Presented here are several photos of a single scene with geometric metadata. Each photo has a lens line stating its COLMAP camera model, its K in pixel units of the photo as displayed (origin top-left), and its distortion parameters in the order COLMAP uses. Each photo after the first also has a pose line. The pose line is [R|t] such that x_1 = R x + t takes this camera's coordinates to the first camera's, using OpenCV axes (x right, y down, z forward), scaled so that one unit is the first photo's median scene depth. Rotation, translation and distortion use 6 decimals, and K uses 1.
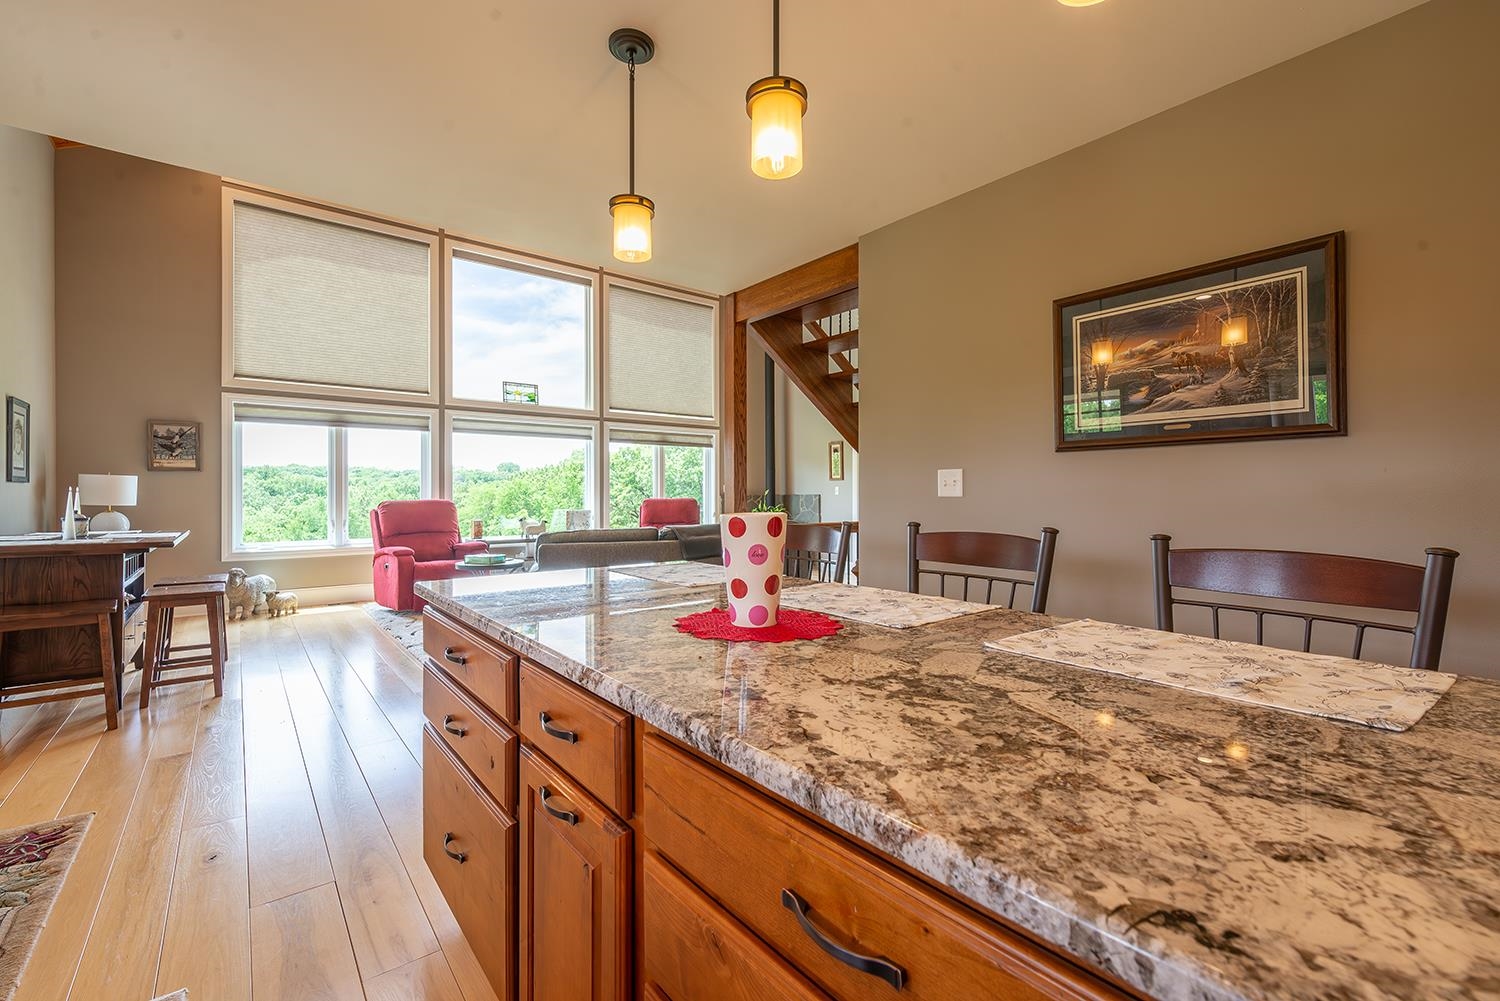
lens RADIAL K [[640.4, 0, 747.9], [0, 640.4, 499.9], [0, 0, 1]] dist [-0.000996, 0.000164]
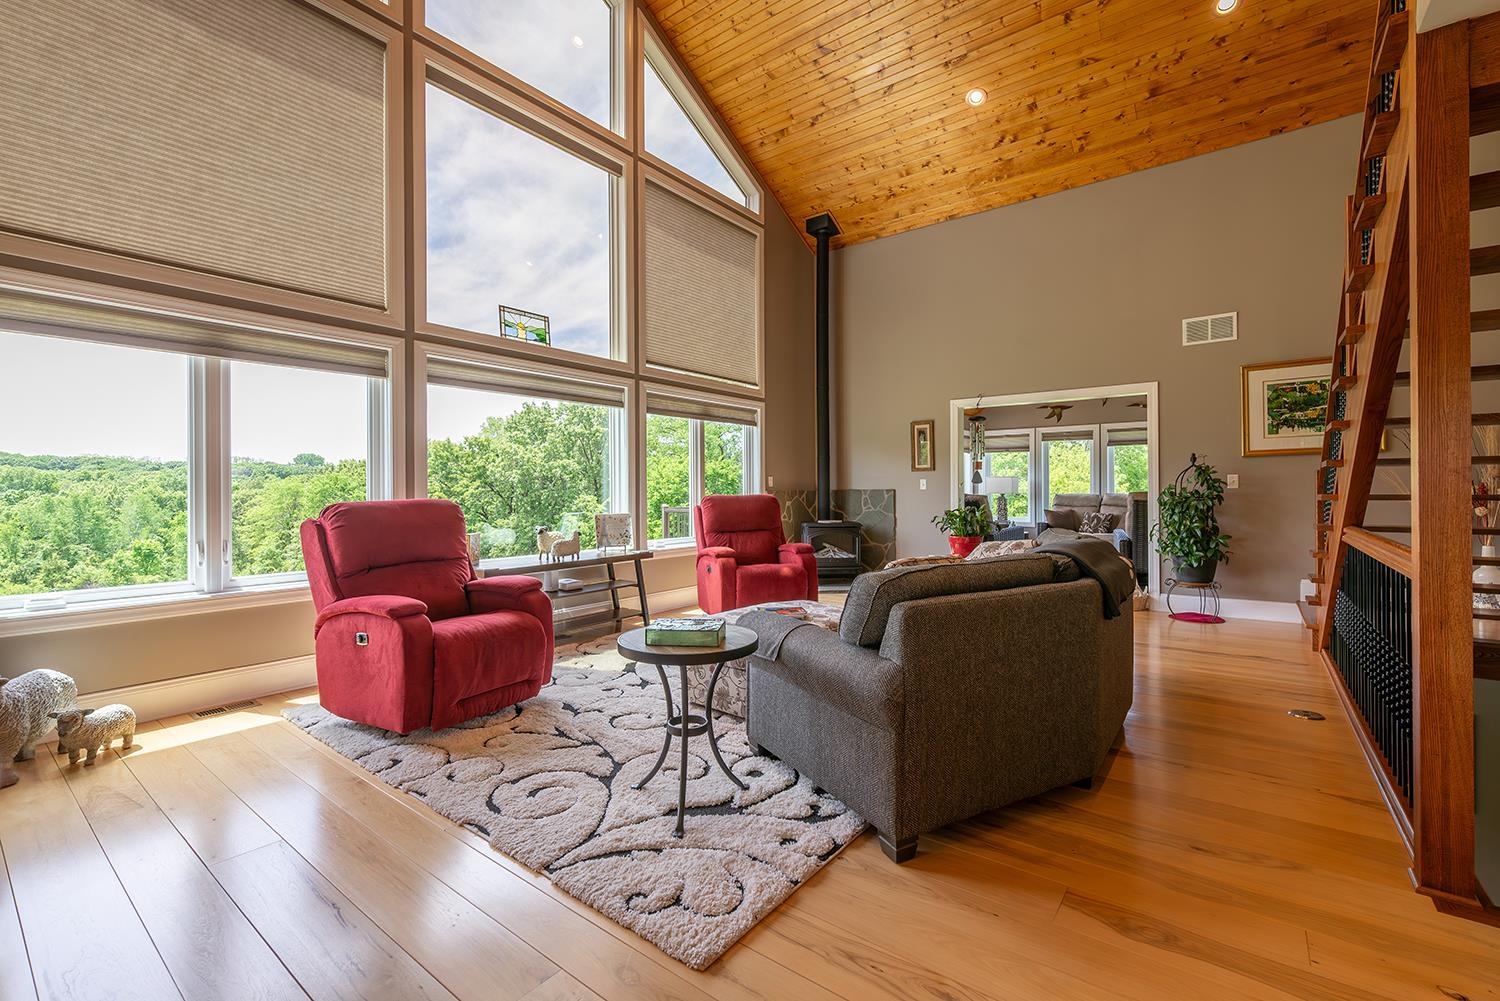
lens RADIAL K [[640.4, 0, 742.3], [0, 640.4, 495.7], [0, 0, 1]] dist [-0.000996, 0.000164]
pose [[0.970979, -0.003817, 0.239134, -0.297975], [0.003791, 0.999993, 0.000570, -0.002200], [-0.239134, 0.000354, 0.970987, 0.342938]]
